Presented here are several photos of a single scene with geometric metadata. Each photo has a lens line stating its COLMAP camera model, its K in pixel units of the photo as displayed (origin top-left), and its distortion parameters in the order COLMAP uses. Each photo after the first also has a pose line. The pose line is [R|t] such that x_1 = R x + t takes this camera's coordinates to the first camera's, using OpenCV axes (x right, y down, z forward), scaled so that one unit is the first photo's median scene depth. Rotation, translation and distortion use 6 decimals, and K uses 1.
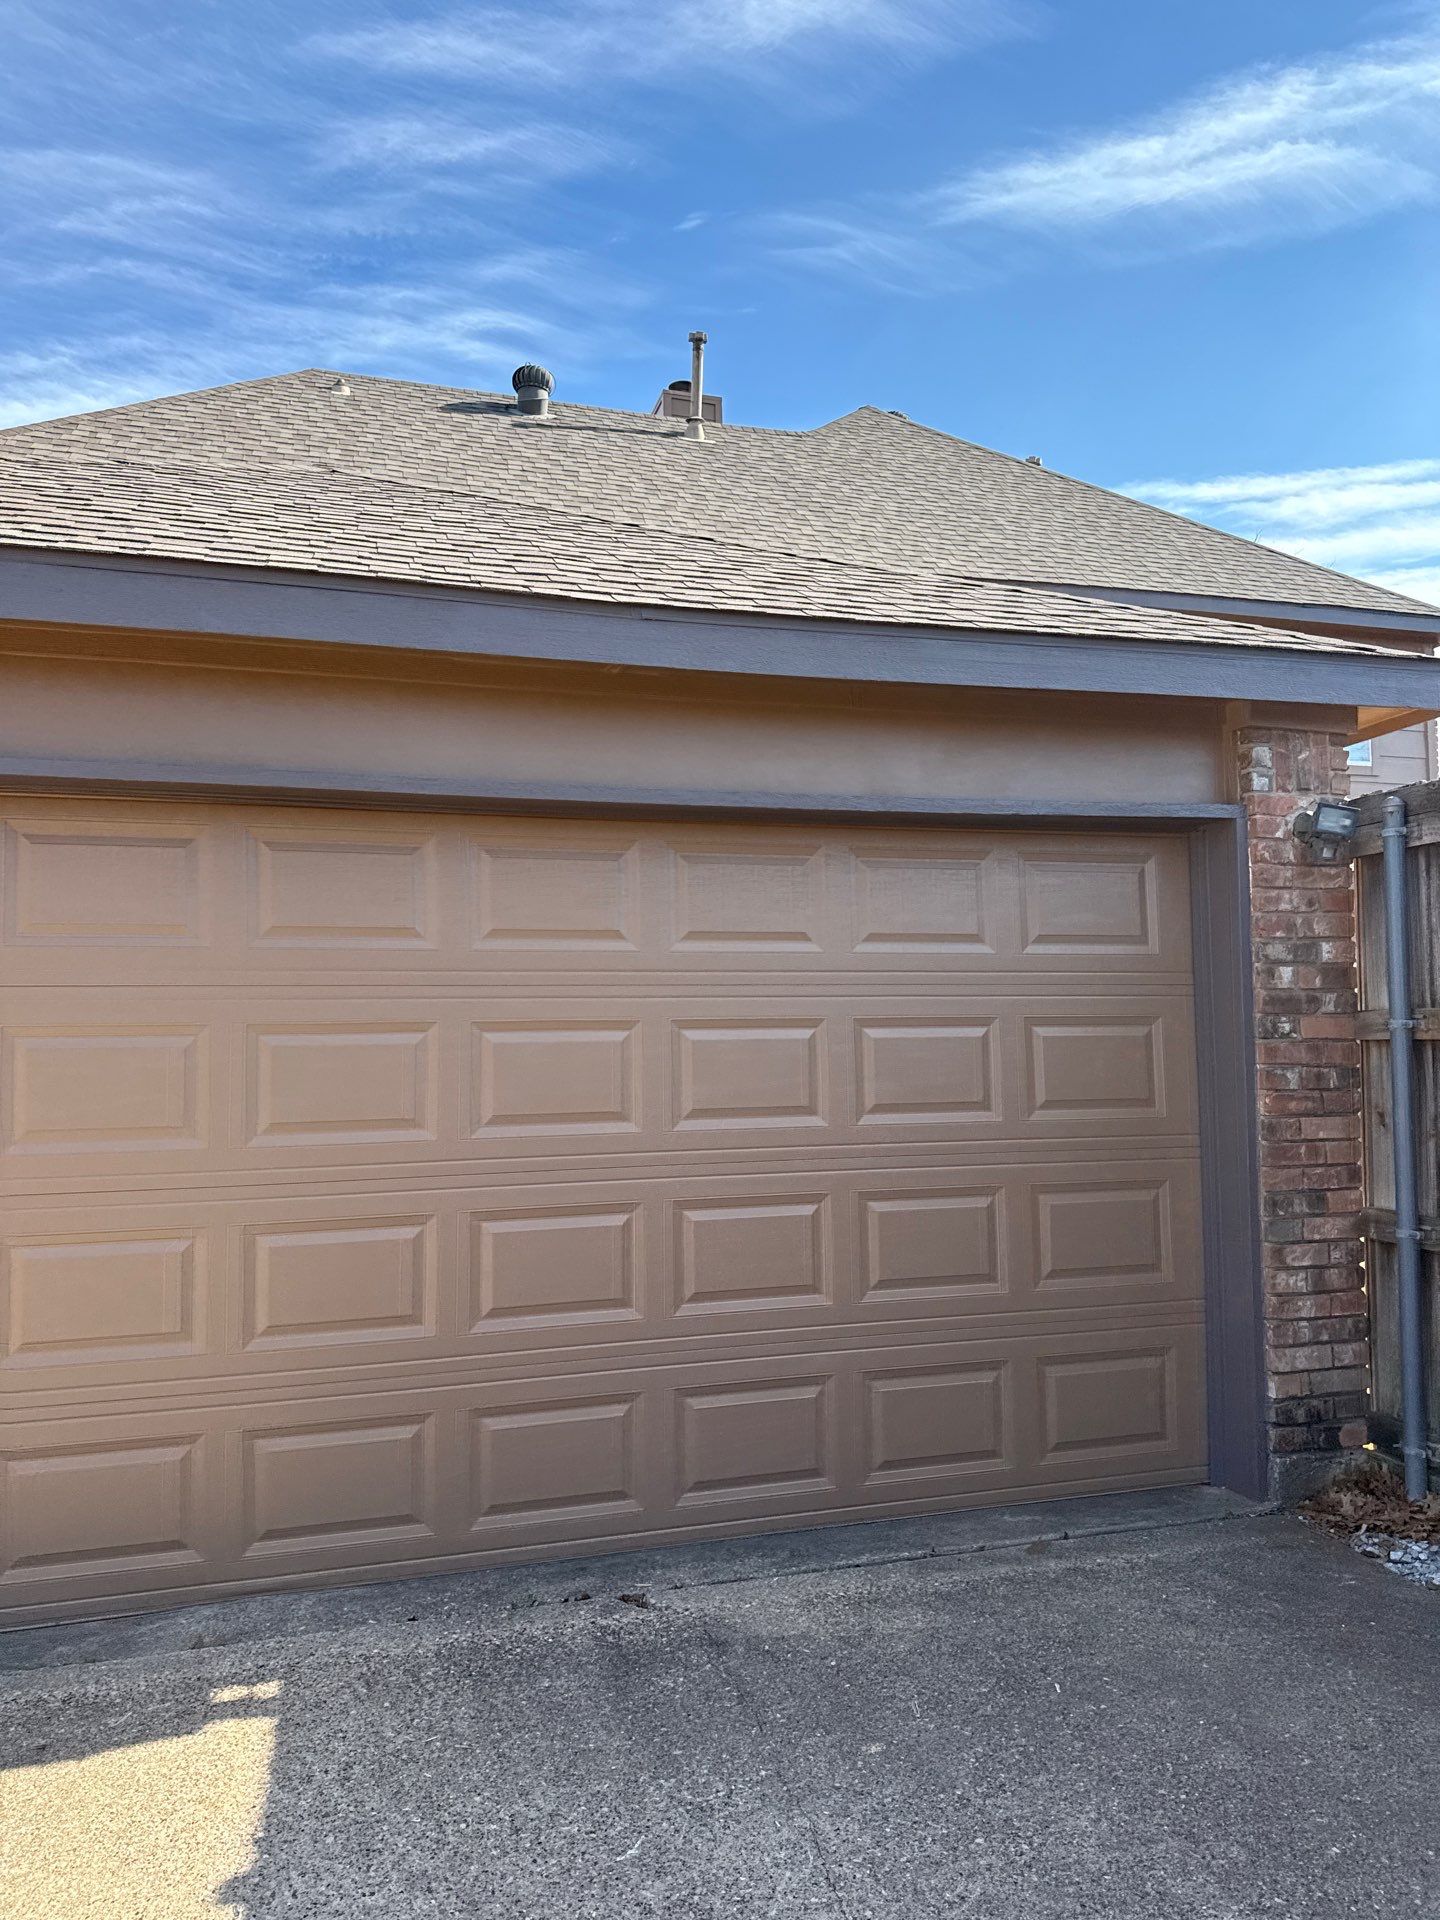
lens RADIAL K [[1335.6, 0, 720.5], [0, 1335.6, 991.5], [0, 0, 1]] dist [0.031360, -0.041727]
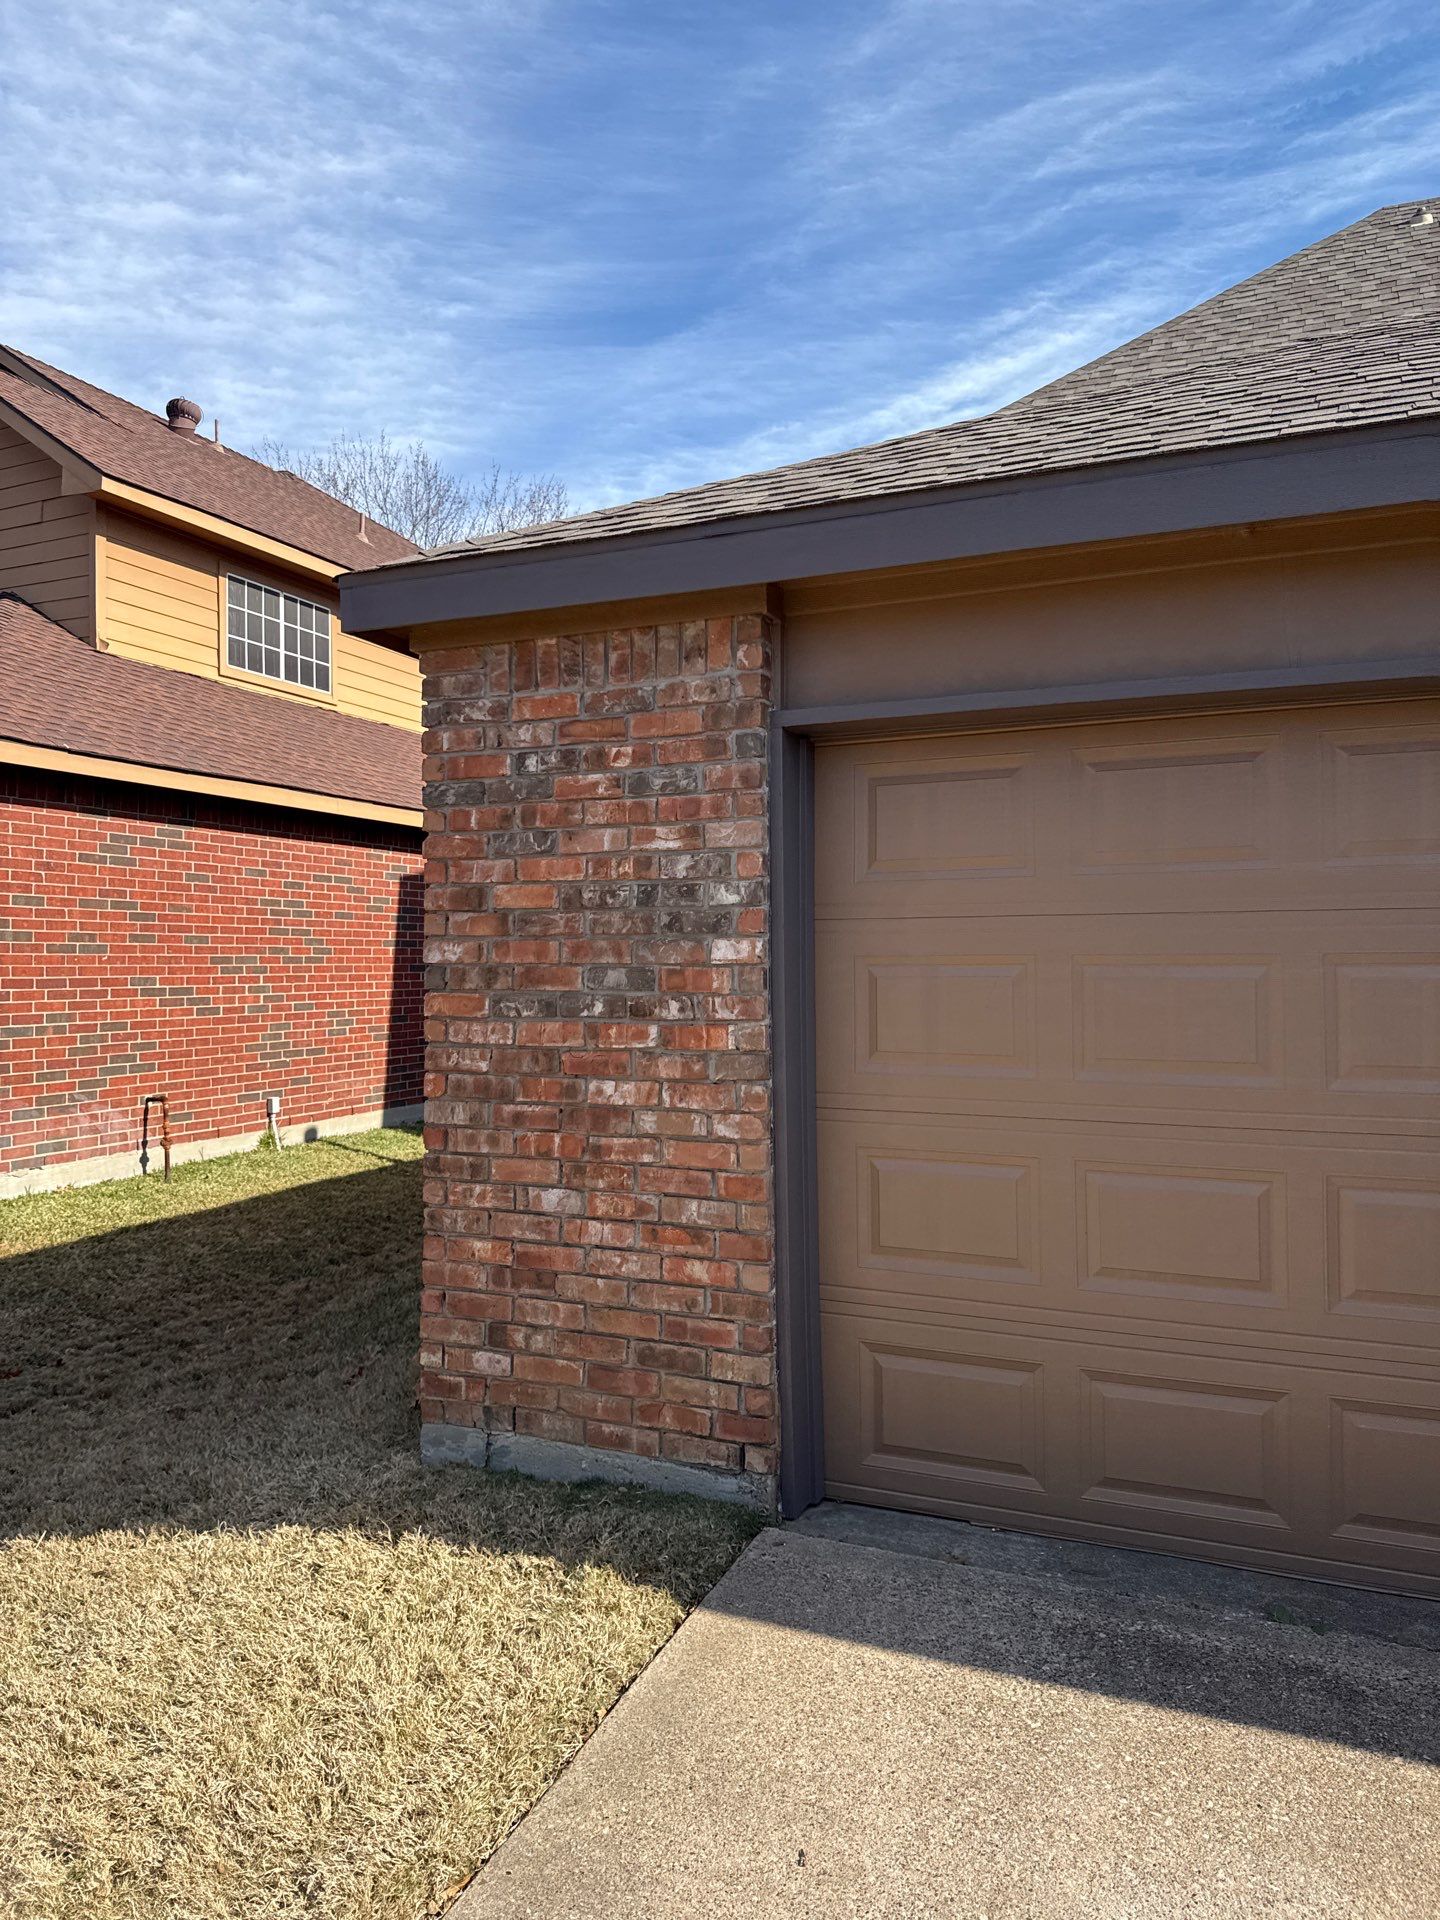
lens RADIAL K [[1472.8, 0, 720.5], [0, 1472.8, 948.8], [0, 0, 1]] dist [-0.046322, 0.010426]
pose [[0.724451, 0.000755, -0.689326, 0.487576], [0.014607, 0.999758, 0.016447, -0.016904], [0.689172, -0.021984, 0.724264, 0.103876]]
